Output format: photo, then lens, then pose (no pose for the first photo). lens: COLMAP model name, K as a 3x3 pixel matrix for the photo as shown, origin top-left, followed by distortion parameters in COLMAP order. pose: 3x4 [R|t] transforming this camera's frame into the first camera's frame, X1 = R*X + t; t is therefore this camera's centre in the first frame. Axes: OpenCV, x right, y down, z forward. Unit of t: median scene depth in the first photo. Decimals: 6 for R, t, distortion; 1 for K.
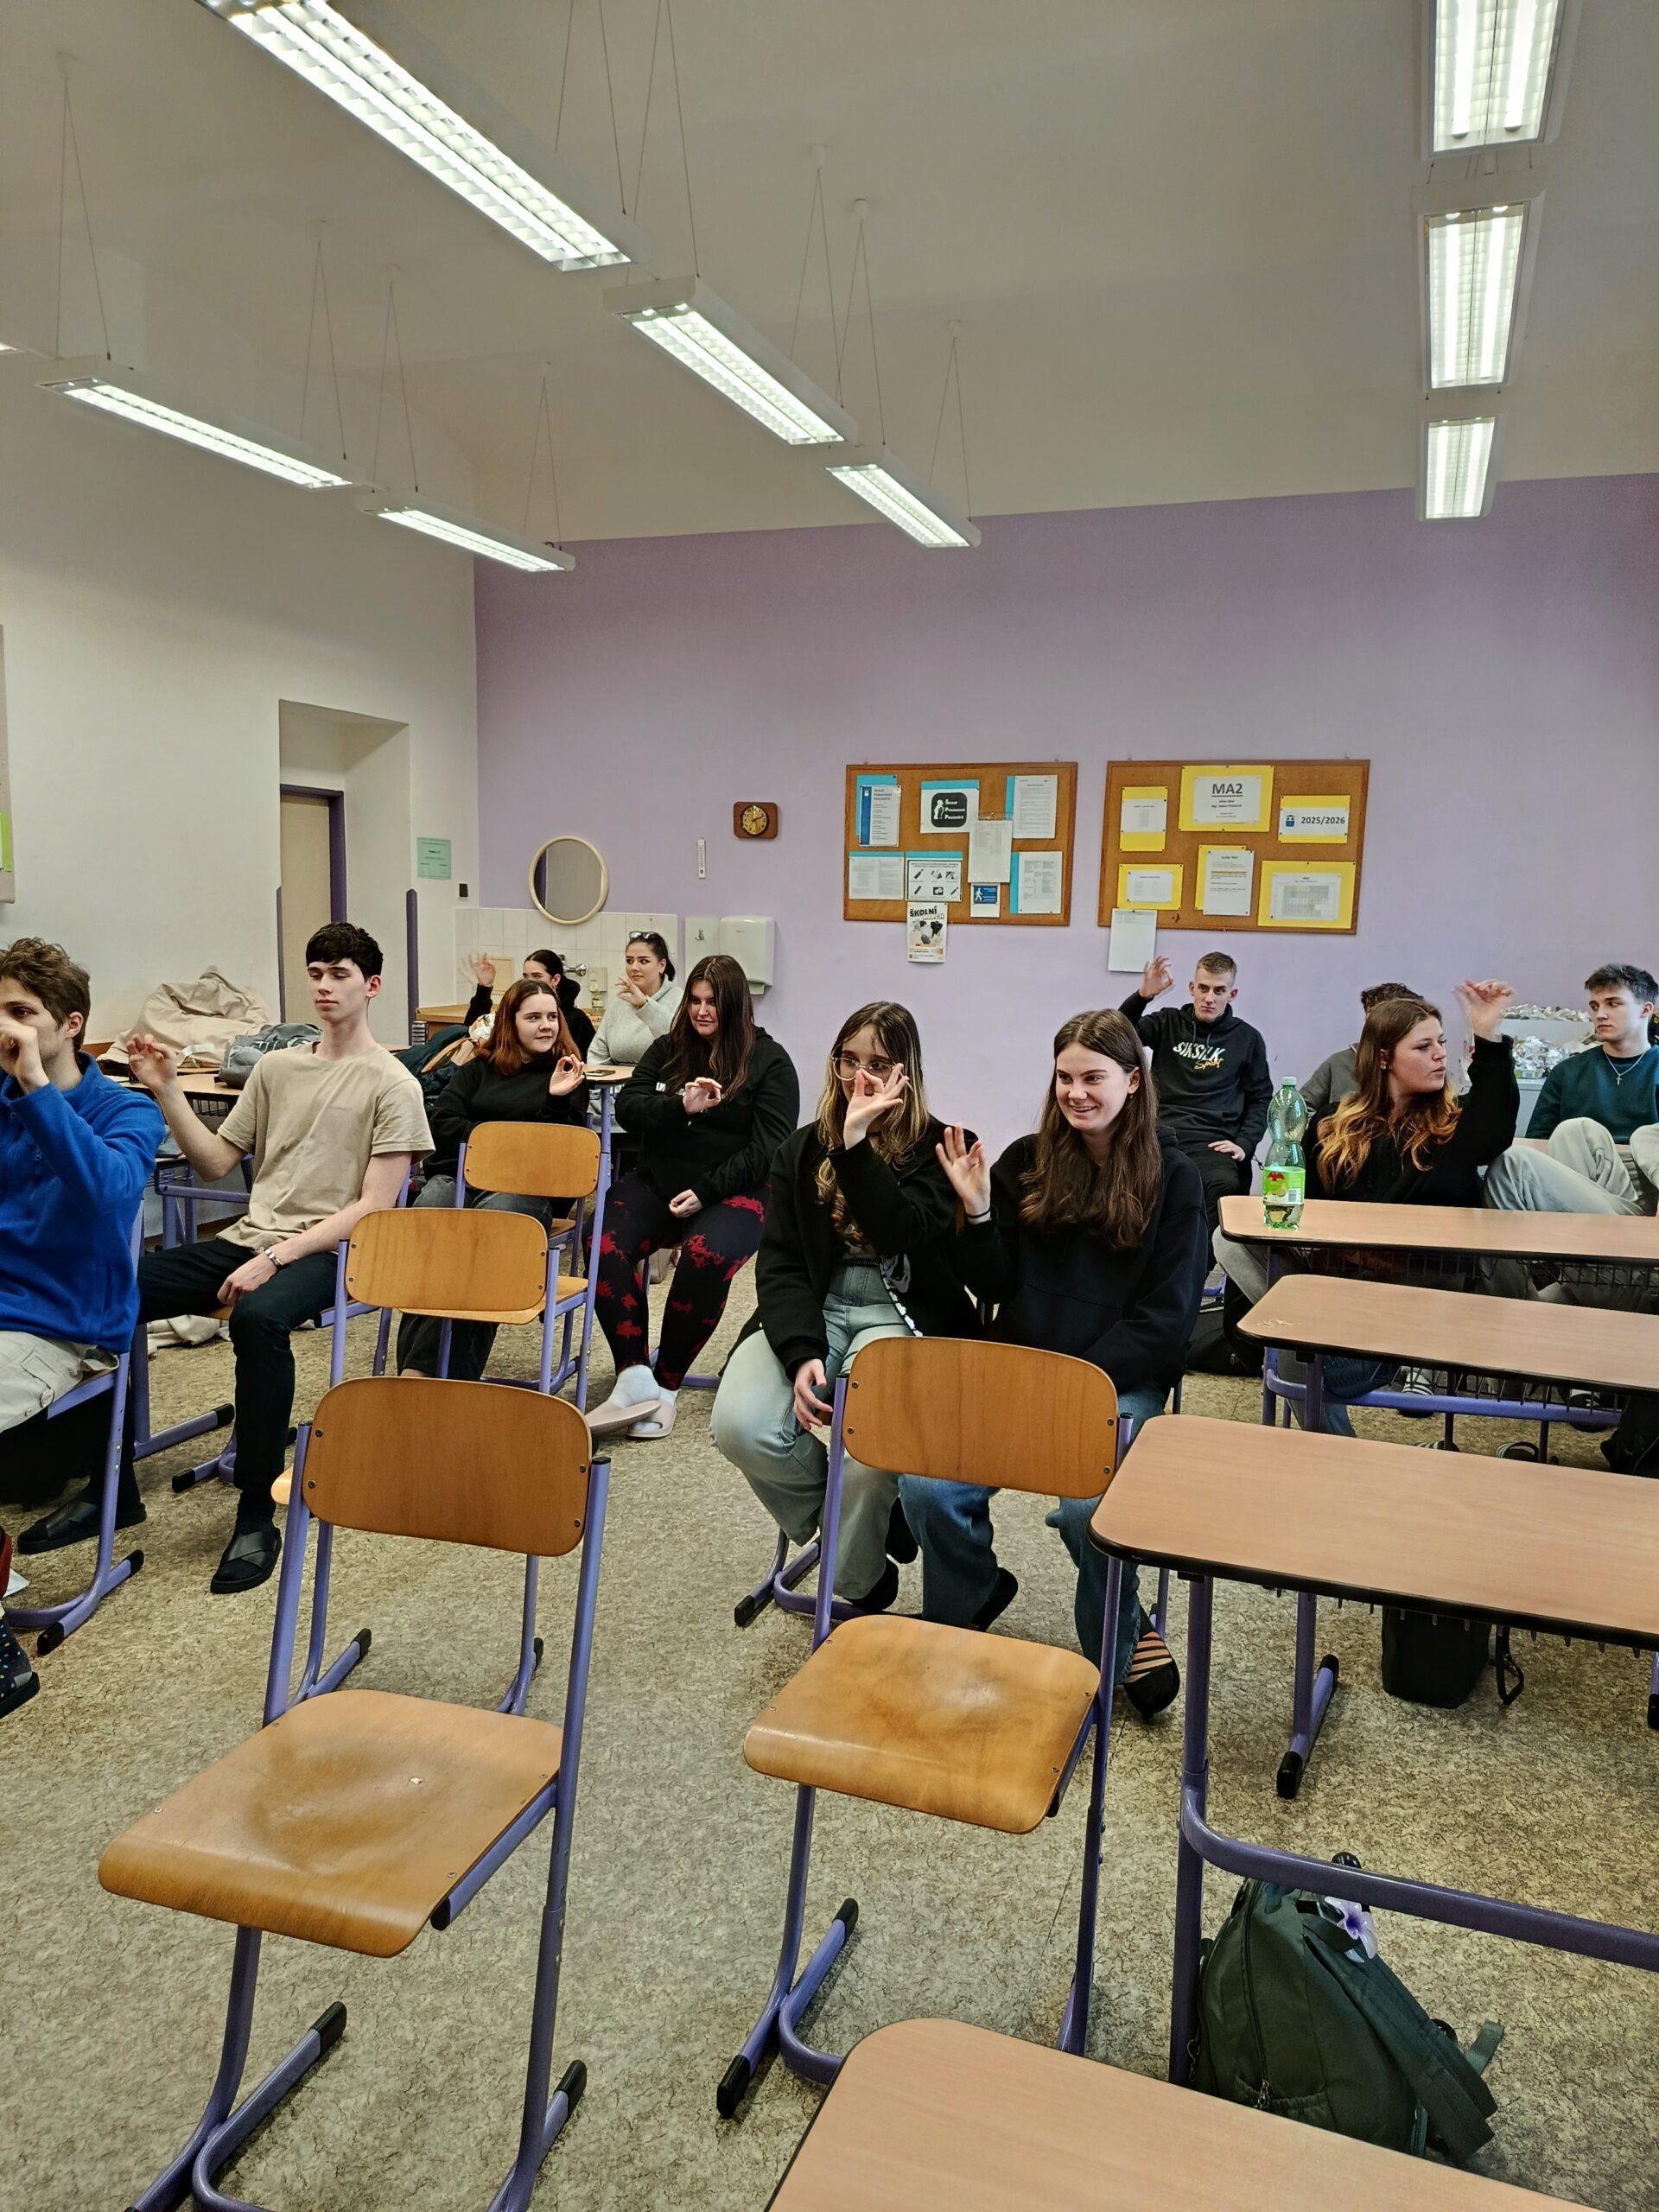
lens RADIAL K [[1518.9, 0, 836.8], [0, 1518.9, 1126.1], [0, 0, 1]] dist [0.039211, -0.045565]
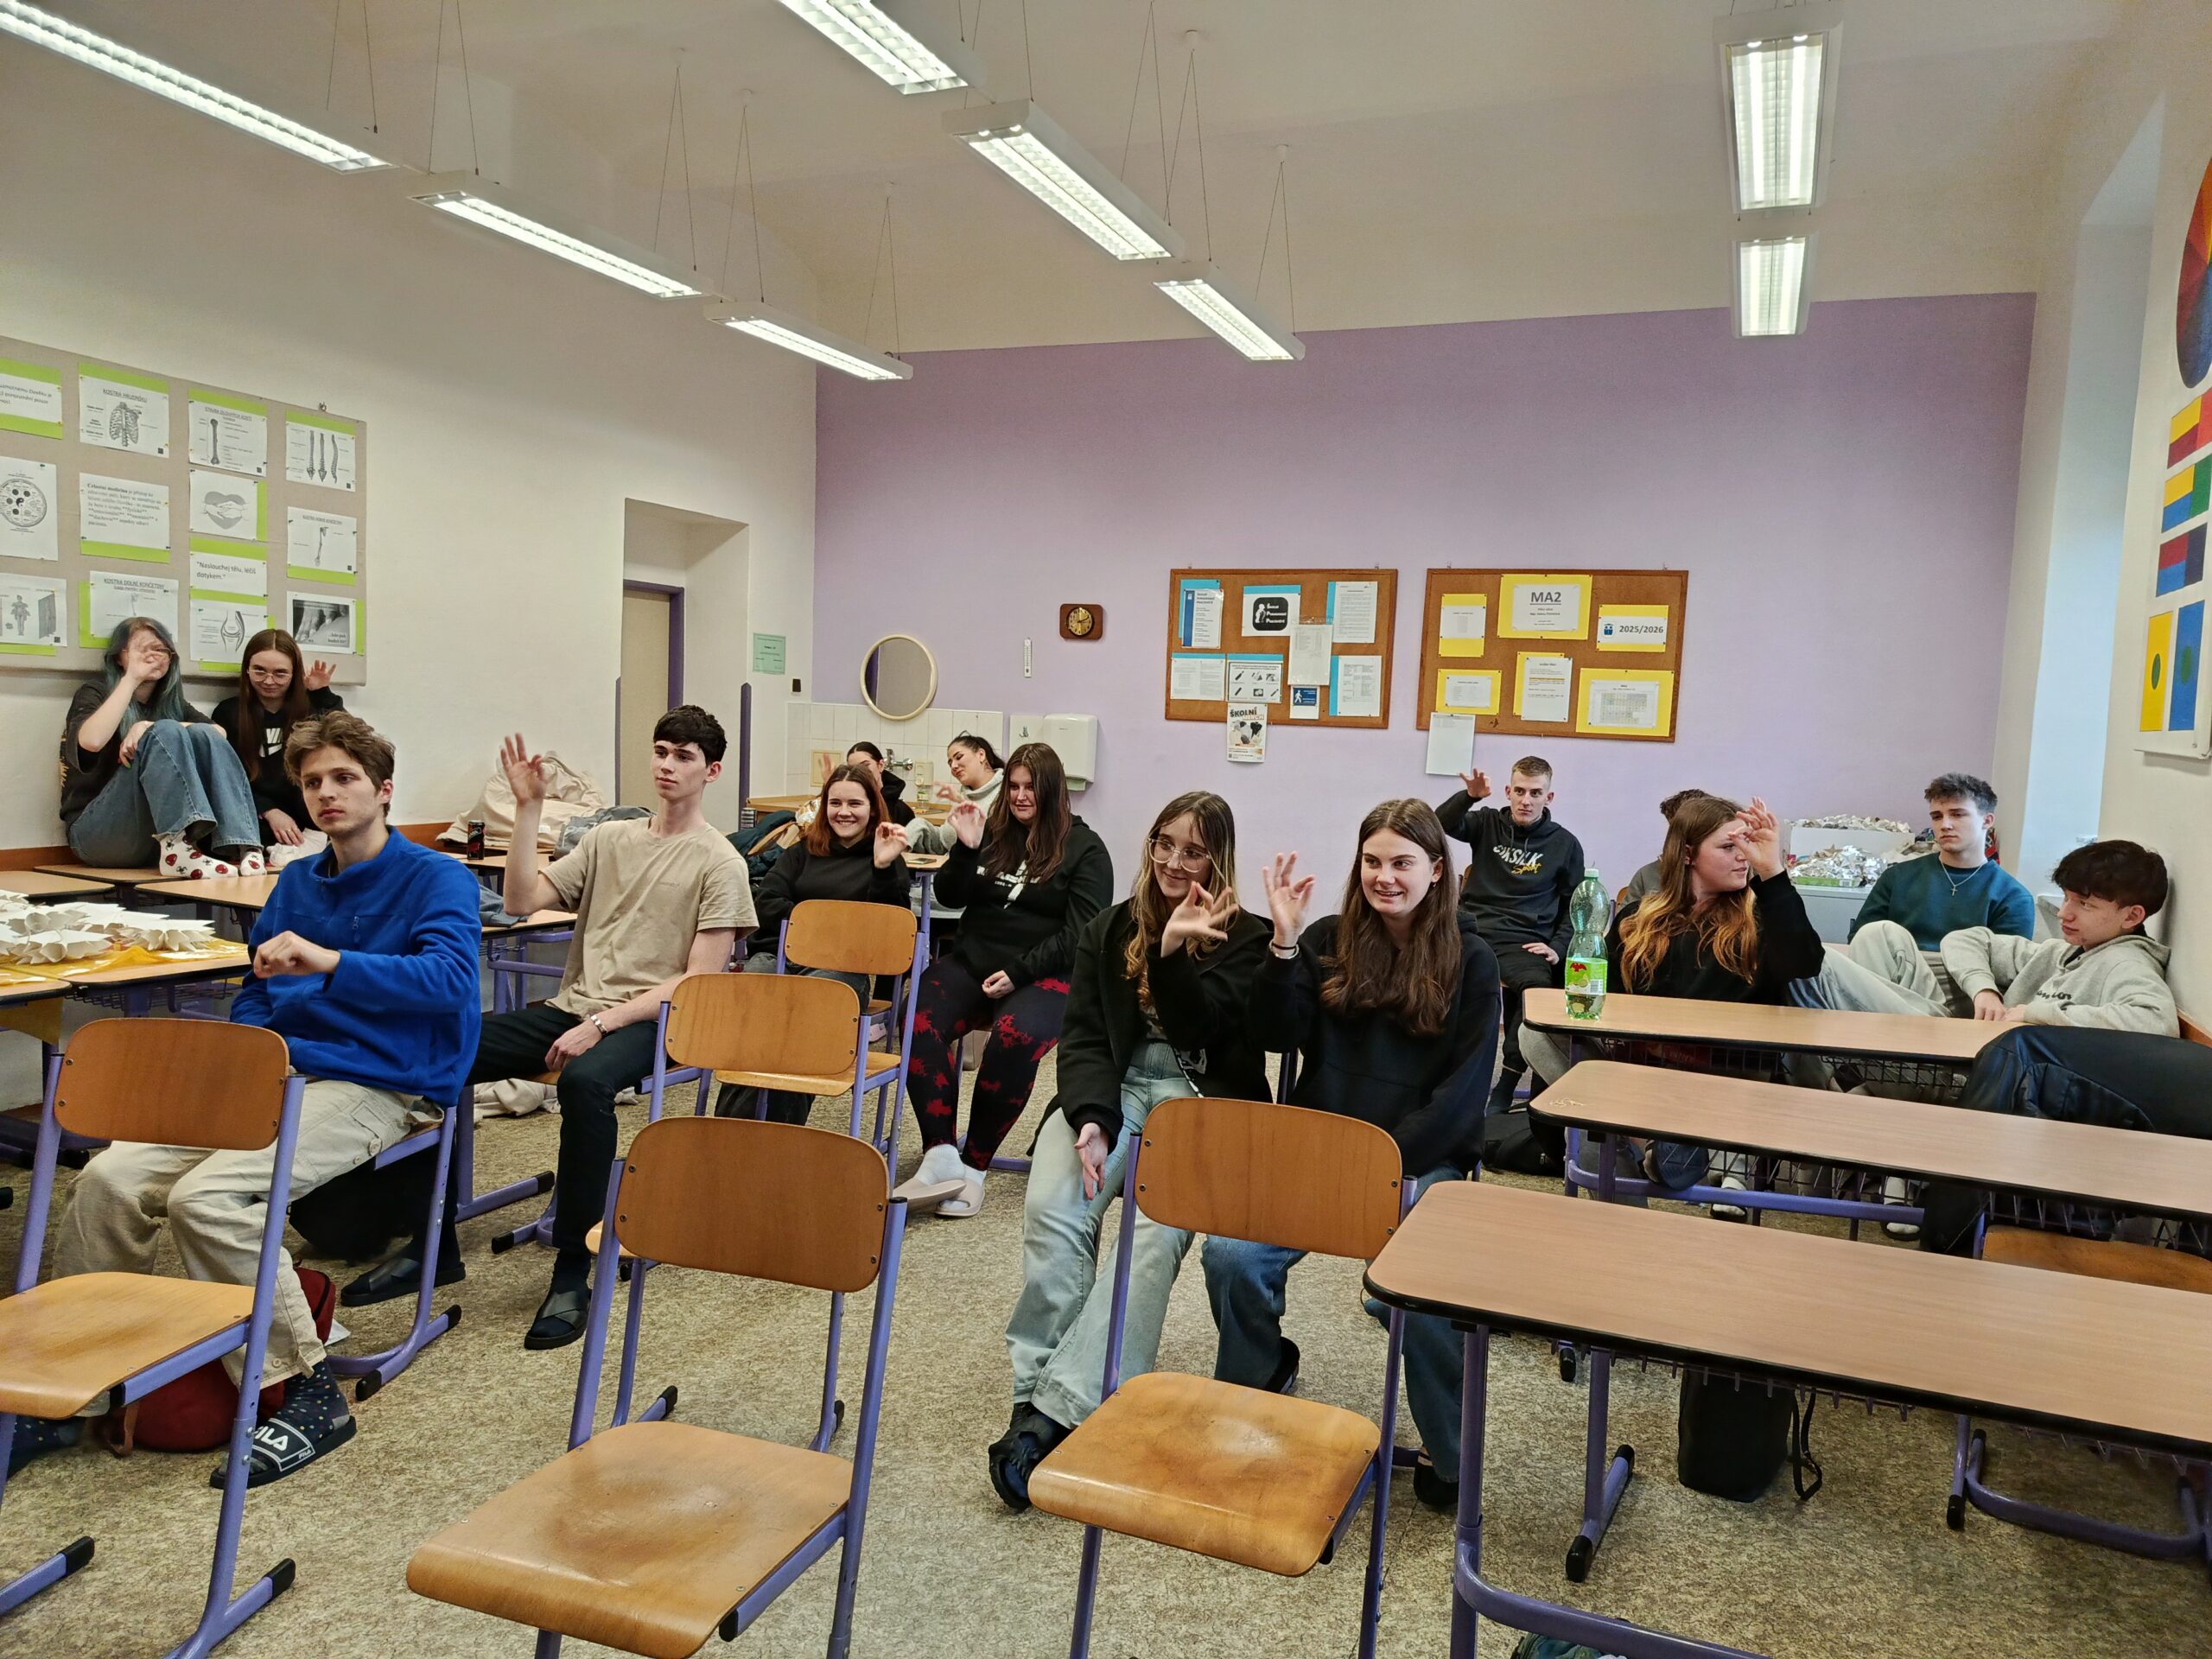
lens RADIAL K [[1518.9, 0, 1110.6], [0, 1518.9, 859.2], [0, 0, 1]] dist [0.039211, -0.045565]
pose [[0.999186, 0.021159, -0.034340, 0.005387], [-0.022820, 0.998553, -0.048703, 0.008597], [0.033260, 0.049447, 0.998223, -0.011936]]
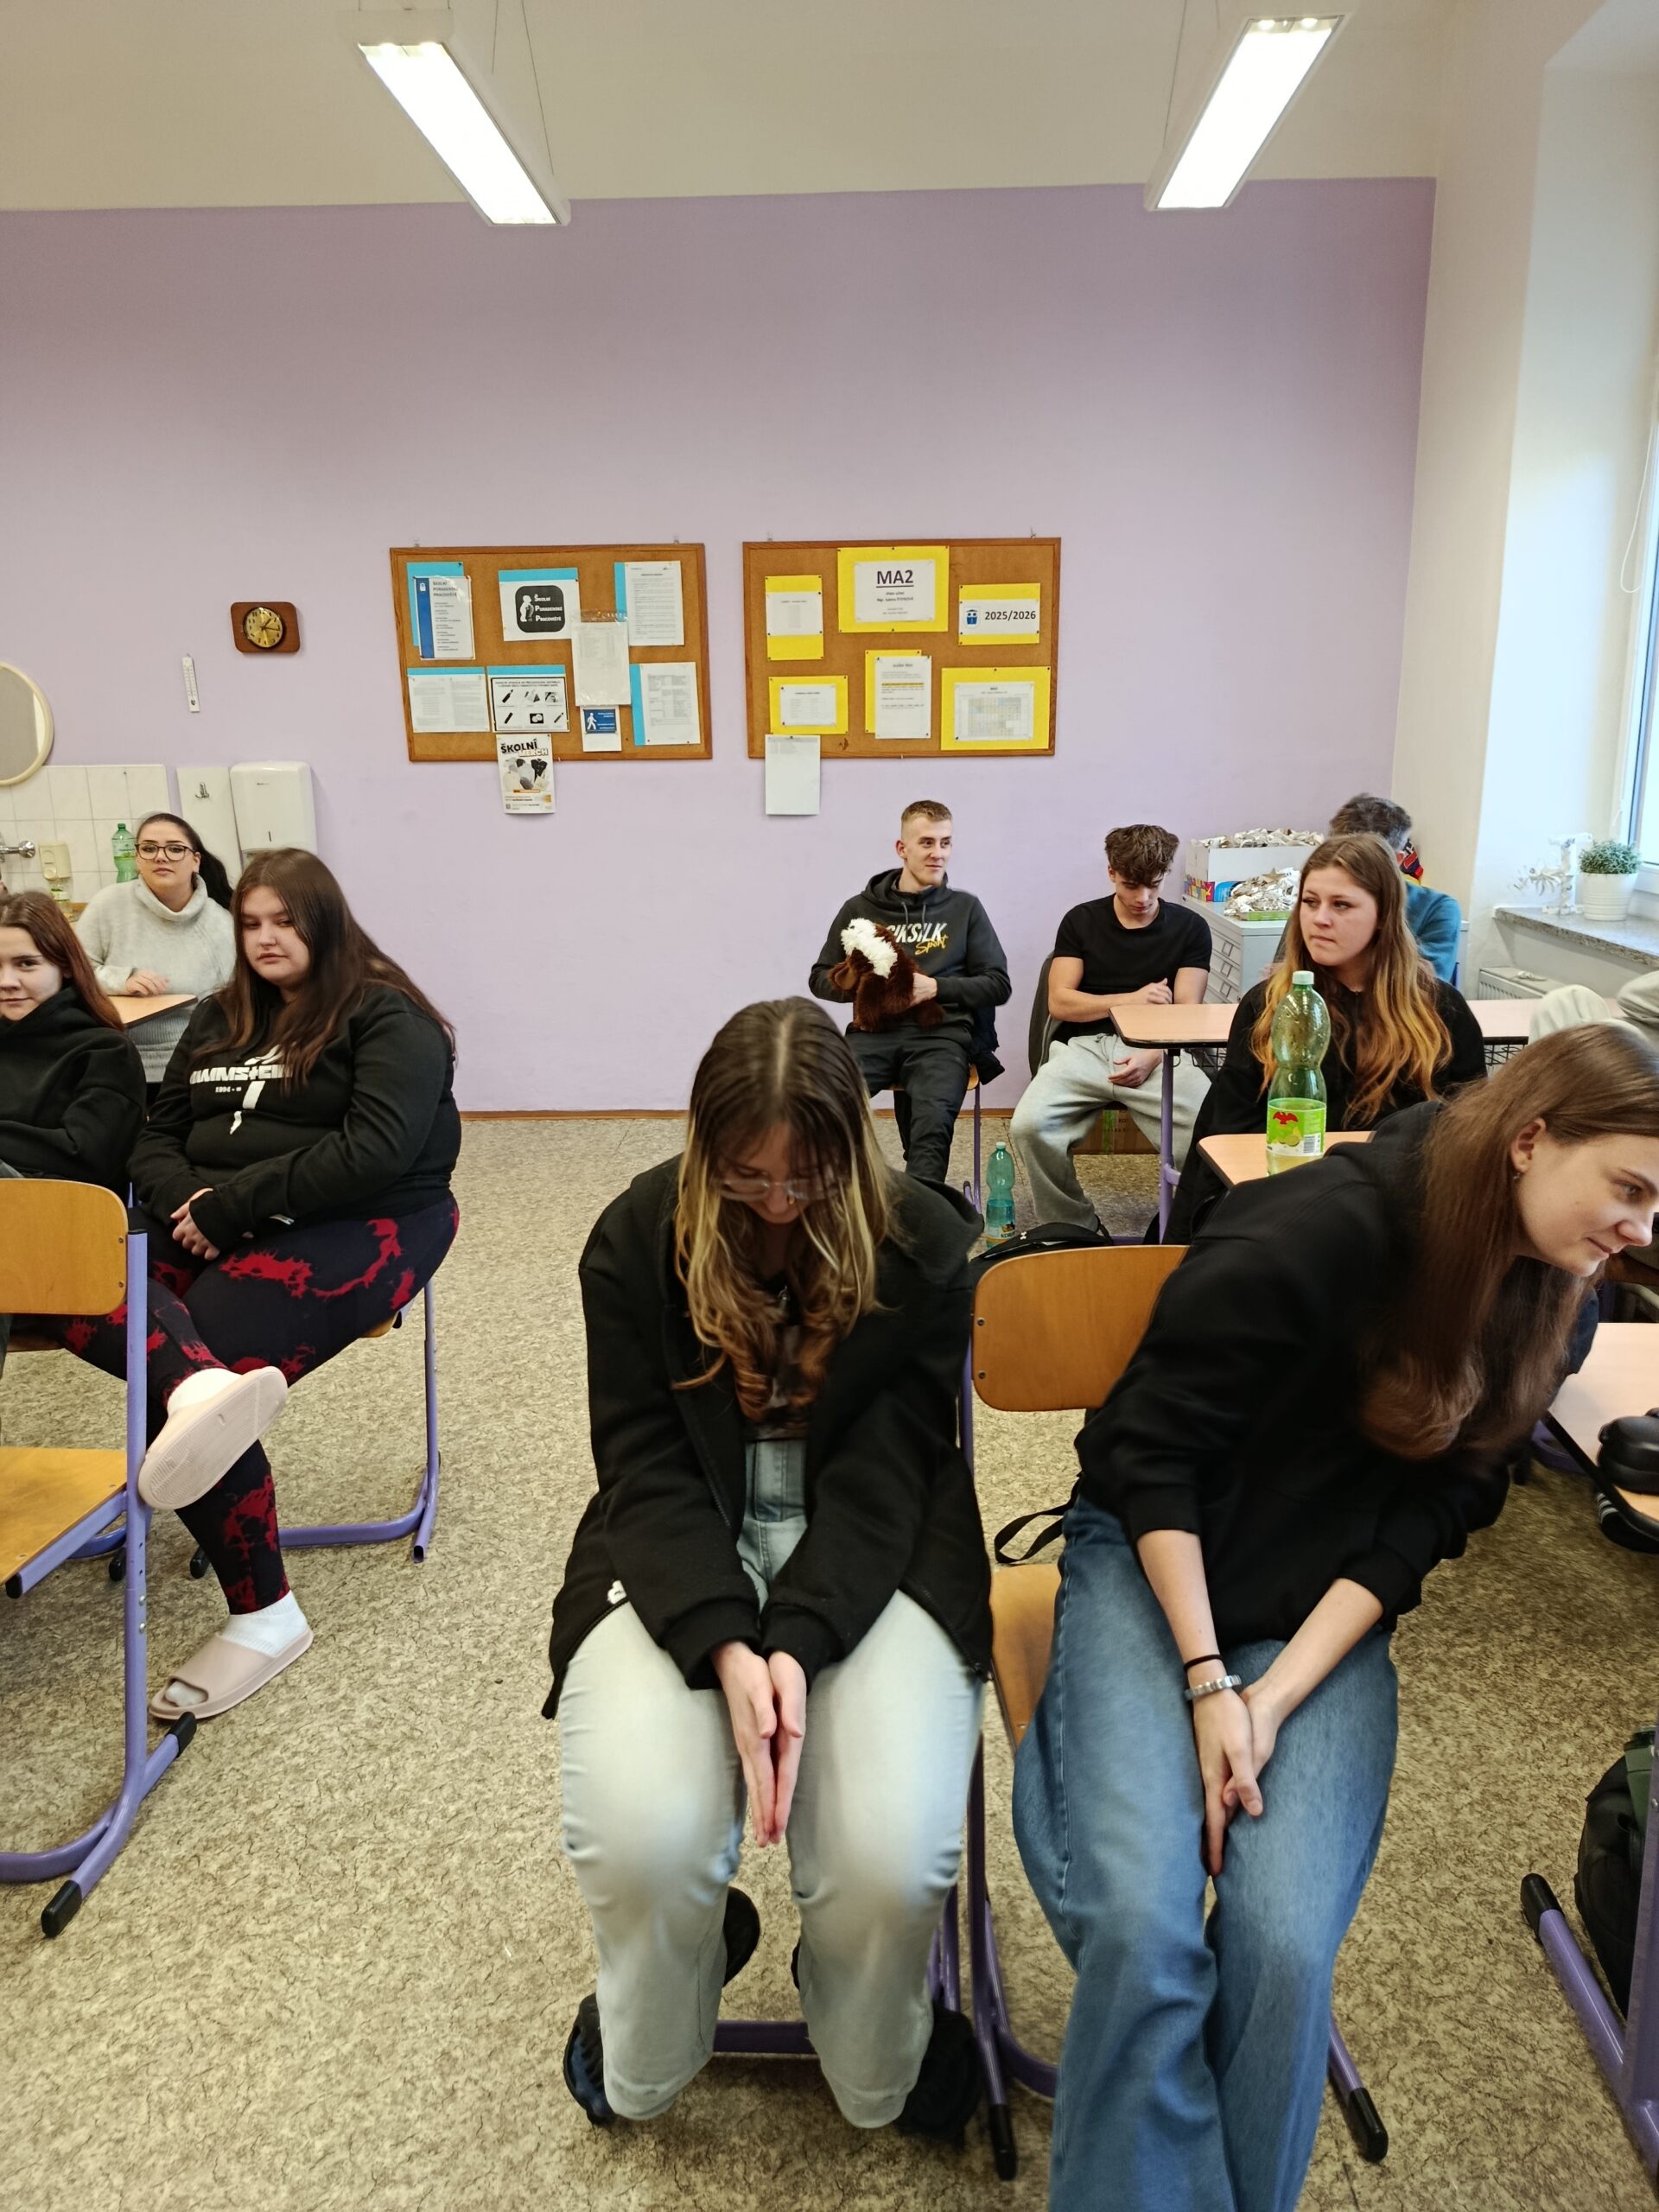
lens RADIAL K [[1518.9, 0, 835.4], [0, 1518.9, 1118.0], [0, 0, 1]] dist [0.039211, -0.045565]
pose [[0.946118, -0.114439, 0.302926, -0.048043], [0.082781, 0.989863, 0.115405, -0.033814], [-0.313062, -0.084110, 0.946001, 0.222765]]
